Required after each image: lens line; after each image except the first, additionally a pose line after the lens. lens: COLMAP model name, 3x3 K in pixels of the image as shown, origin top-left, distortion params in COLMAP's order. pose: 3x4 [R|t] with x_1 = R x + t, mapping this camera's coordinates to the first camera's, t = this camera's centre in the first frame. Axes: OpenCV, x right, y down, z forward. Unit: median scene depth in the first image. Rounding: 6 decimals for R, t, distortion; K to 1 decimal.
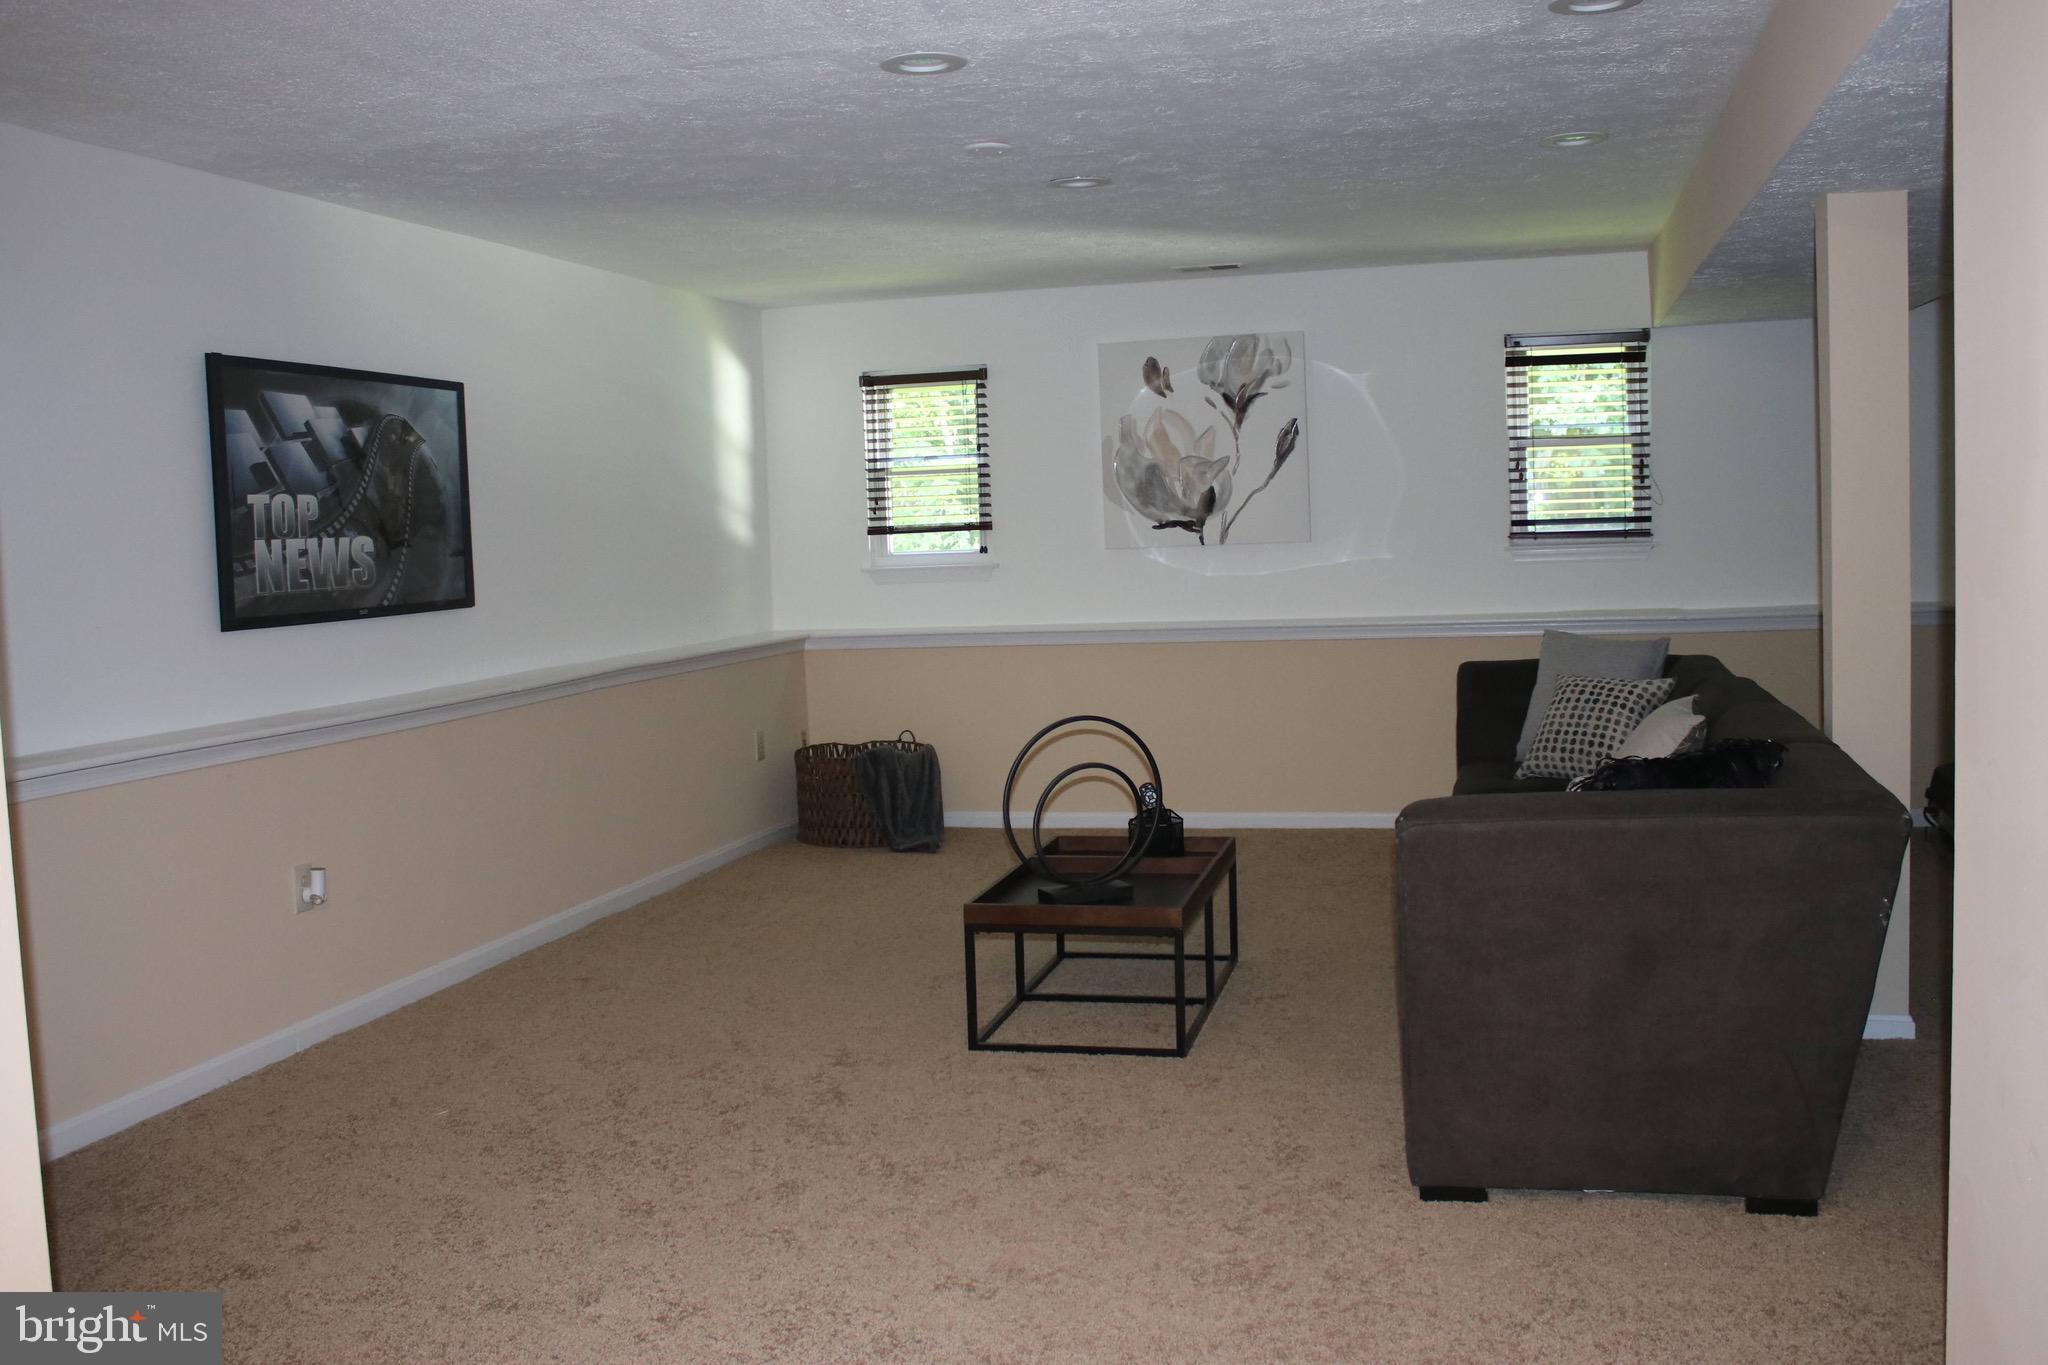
lens RADIAL K [[1889.2, 0, 1026.4], [0, 1889.2, 678.2], [0, 0, 1]] dist [-0.023127, 0.000000]
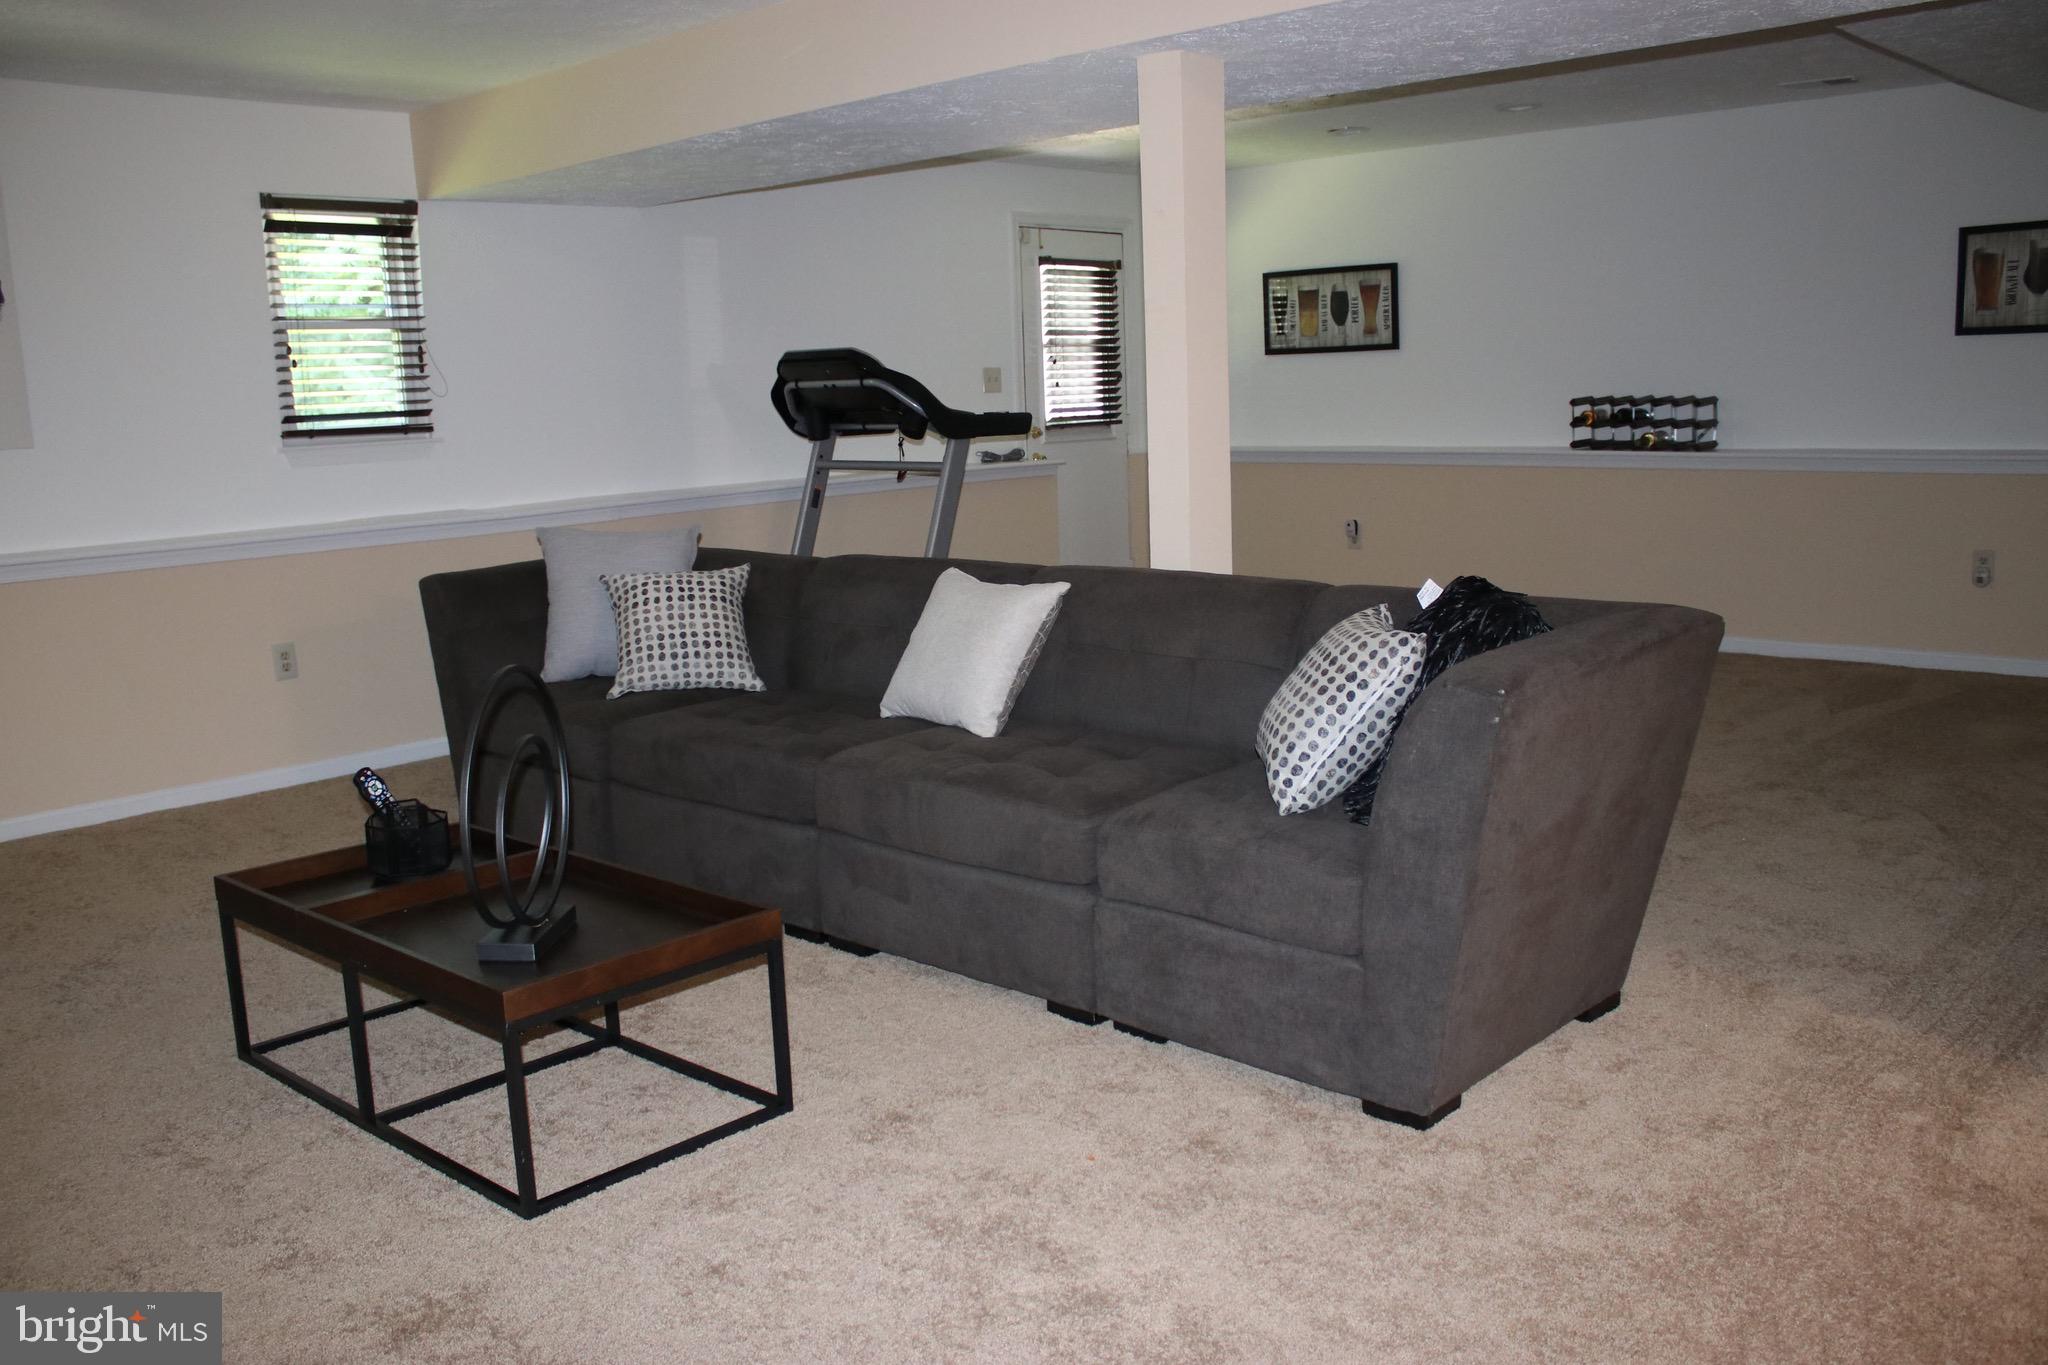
lens RADIAL K [[1720.3, 0, 1032.9], [0, 1720.3, 682.7], [0, 0, 1]] dist [-0.134624, 0.066996]
pose [[0.479946, -0.131894, 0.867327, -0.249207], [0.091497, 0.990768, 0.100035, -0.010605], [-0.872514, 0.031346, 0.487583, 0.359085]]
